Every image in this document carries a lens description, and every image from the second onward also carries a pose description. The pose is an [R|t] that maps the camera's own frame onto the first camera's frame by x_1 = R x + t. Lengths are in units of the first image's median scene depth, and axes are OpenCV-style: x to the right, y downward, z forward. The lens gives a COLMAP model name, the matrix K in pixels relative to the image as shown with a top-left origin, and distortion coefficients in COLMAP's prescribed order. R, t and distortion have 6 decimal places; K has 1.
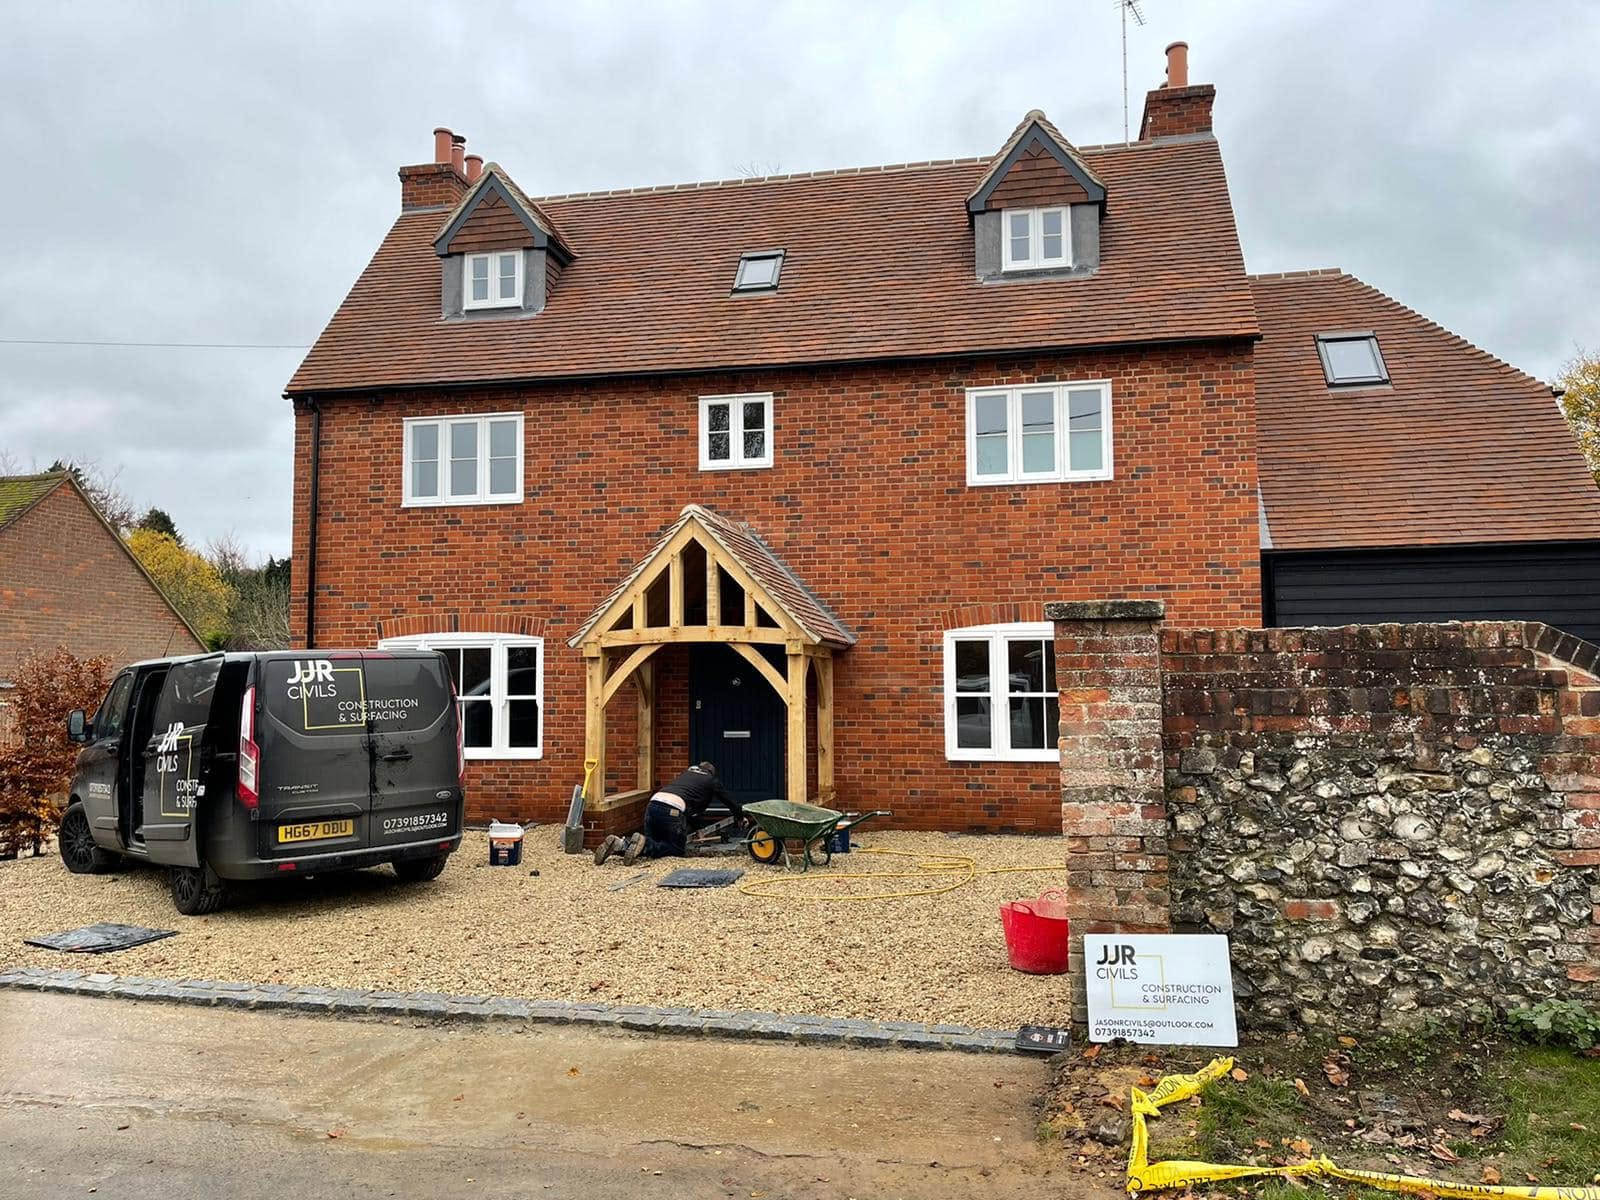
lens RADIAL K [[1070.8, 0, 808.6], [0, 1070.8, 589.3], [0, 0, 1]] dist [0.094521, -0.096669]
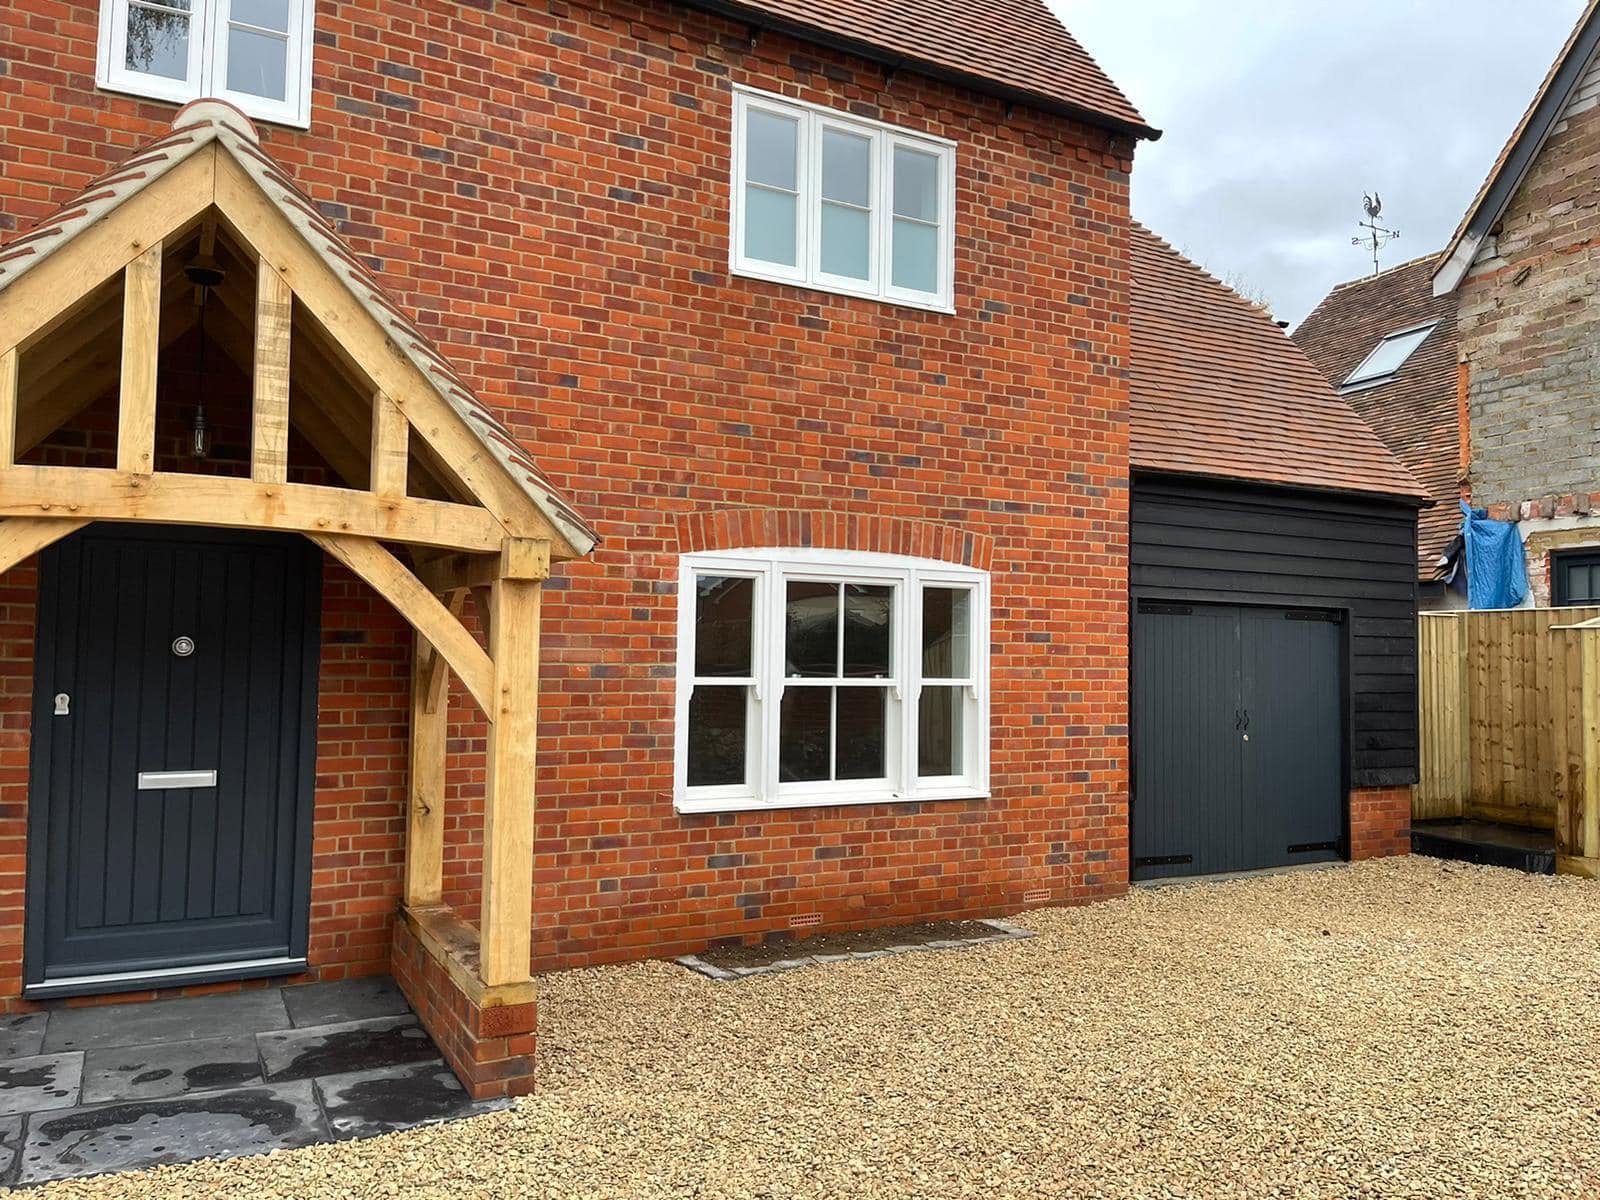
lens RADIAL K [[1170.3, 0, 799.4], [0, 1170.3, 590.5], [0, 0, 1]] dist [0.067621, -0.096109]
pose [[0.778477, 0.053335, 0.625403, -0.170410], [-0.074309, 0.997207, 0.007453, 0.047784], [-0.623259, -0.052275, 0.780266, 0.543260]]
